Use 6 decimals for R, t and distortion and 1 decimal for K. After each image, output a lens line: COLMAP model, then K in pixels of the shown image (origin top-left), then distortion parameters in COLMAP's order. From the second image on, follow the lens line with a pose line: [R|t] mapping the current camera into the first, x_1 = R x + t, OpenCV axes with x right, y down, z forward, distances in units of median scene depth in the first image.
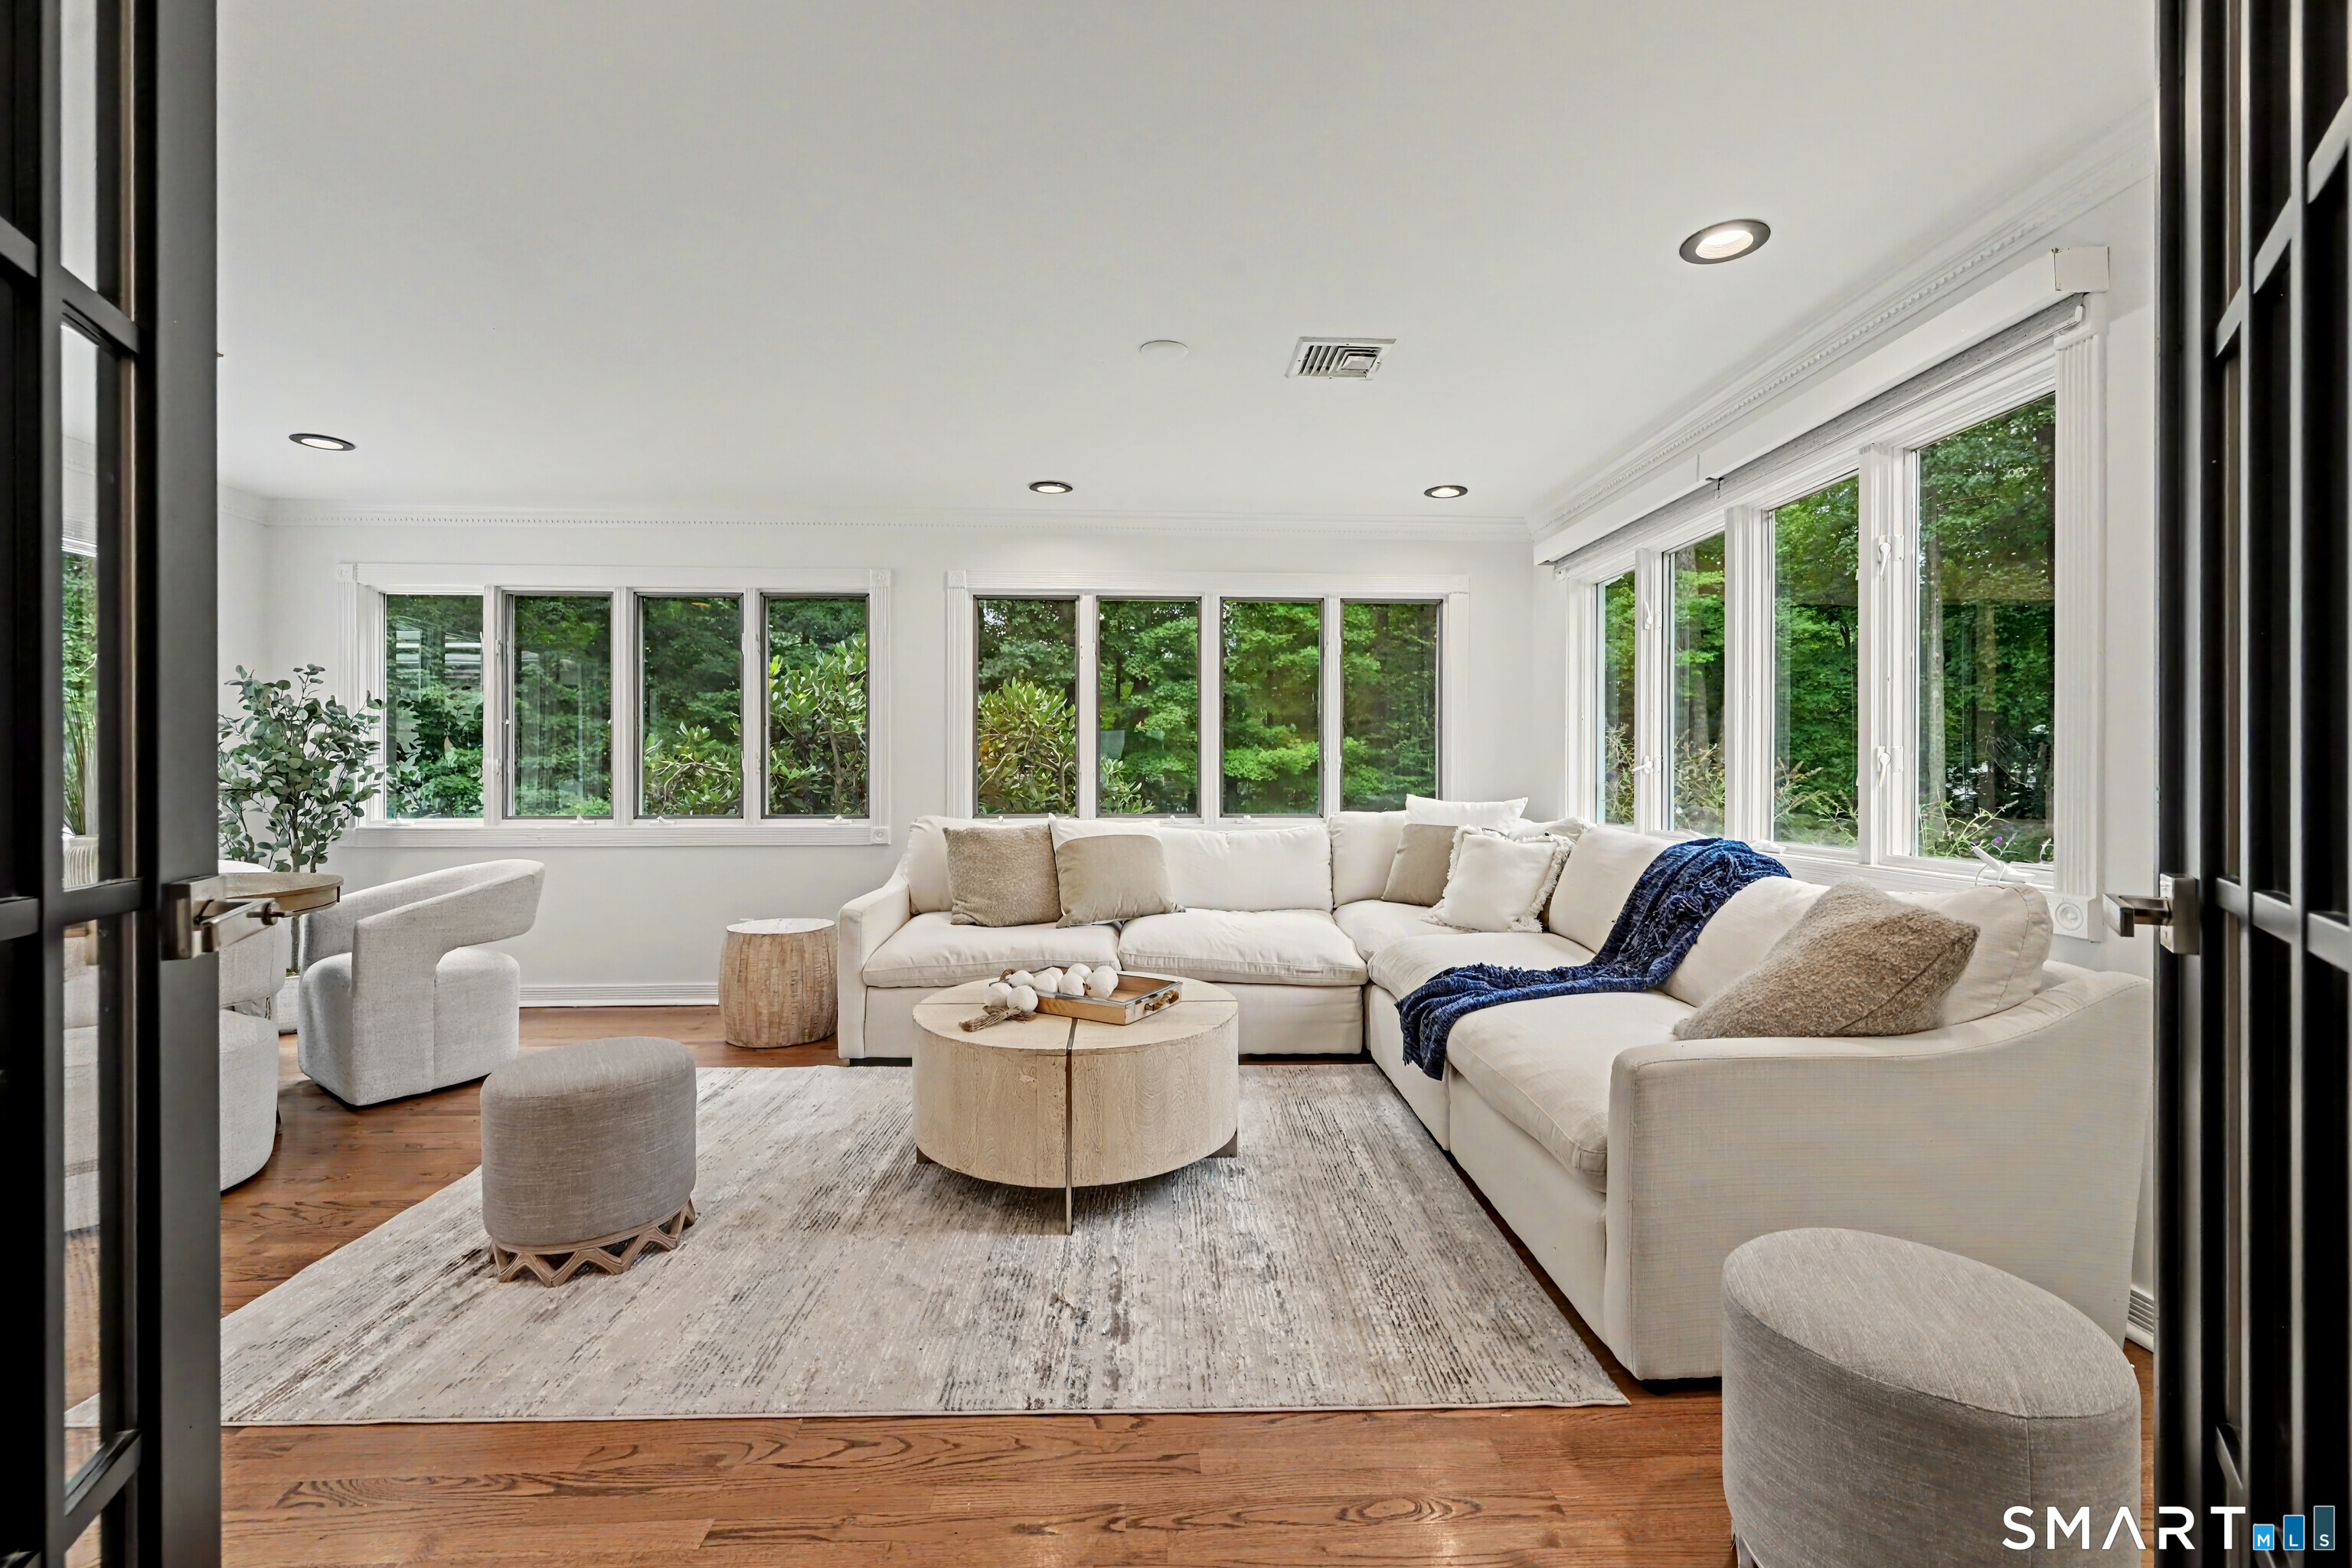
lens RADIAL K [[962.9, 0, 1172.3], [0, 962.9, 775.2], [0, 0, 1]] dist [-0.000510, 0.000426]
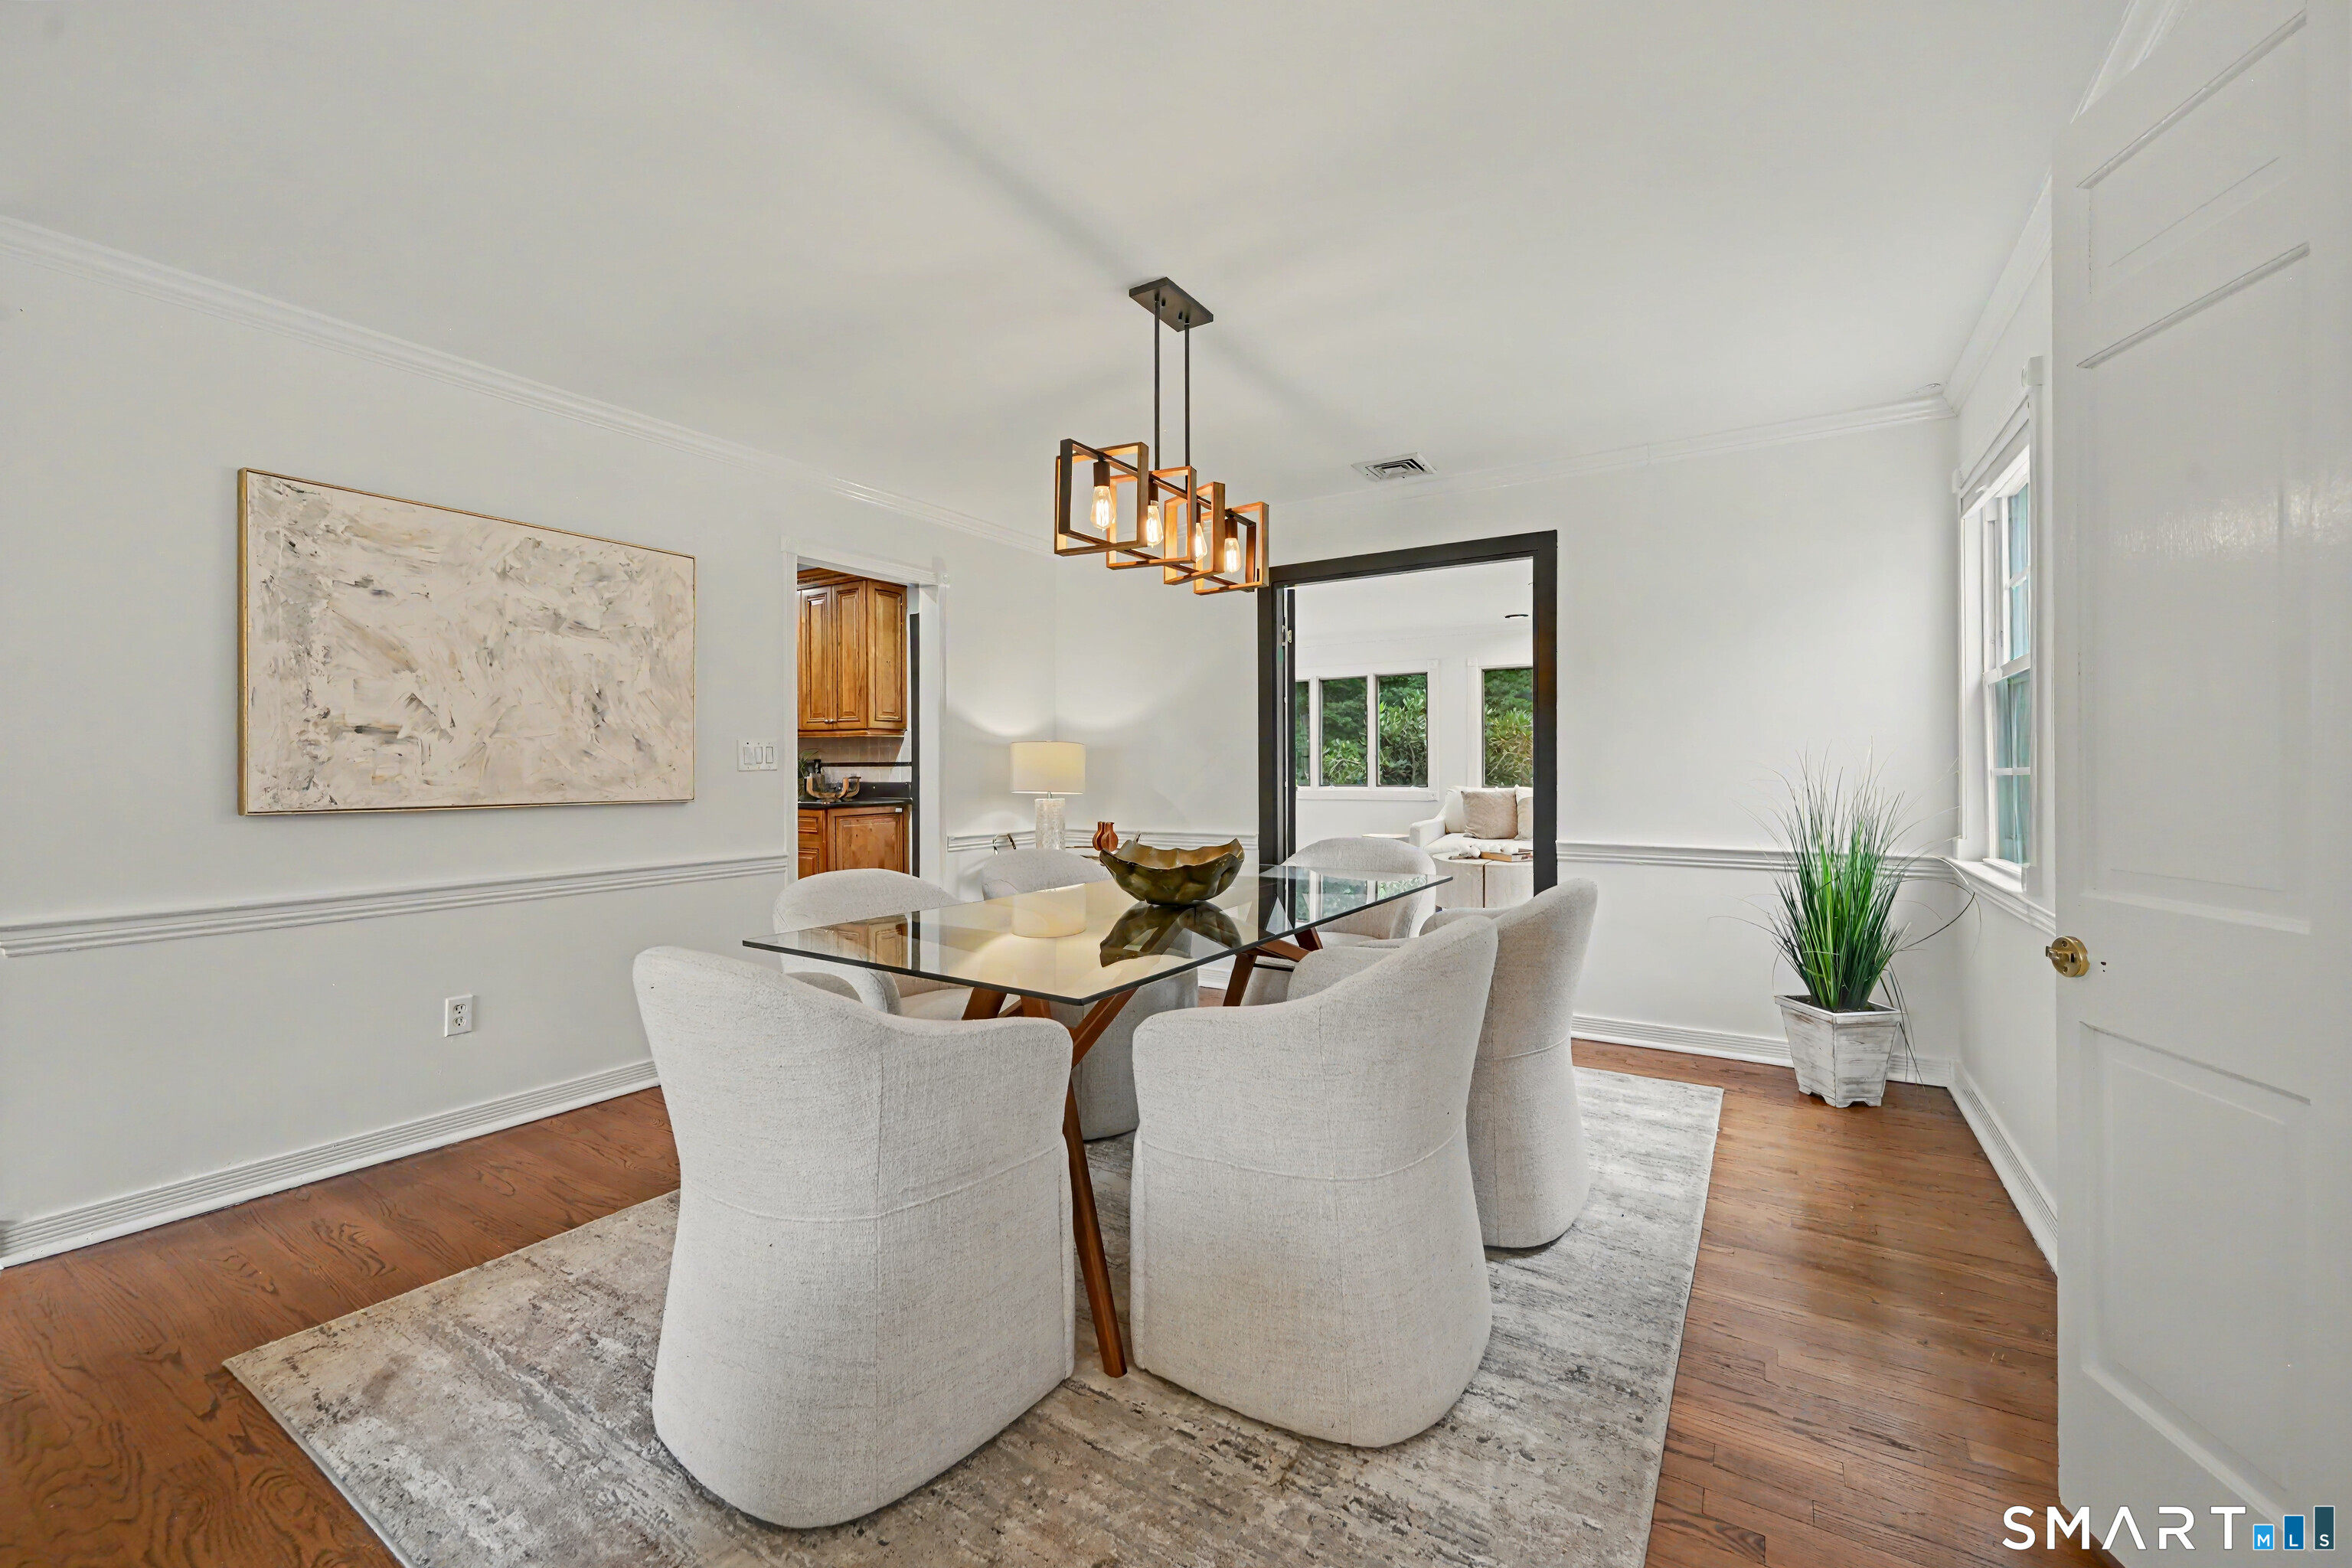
lens RADIAL K [[931.8, 0, 1187.2], [0, 931.8, 765.4], [0, 0, 1]] dist [0.000649, 0.000623]
pose [[0.826938, -0.005317, -0.562267, 0.342221], [0.006347, 0.999980, -0.000122, -0.002447], [0.562257, -0.003468, 0.826955, -0.835192]]
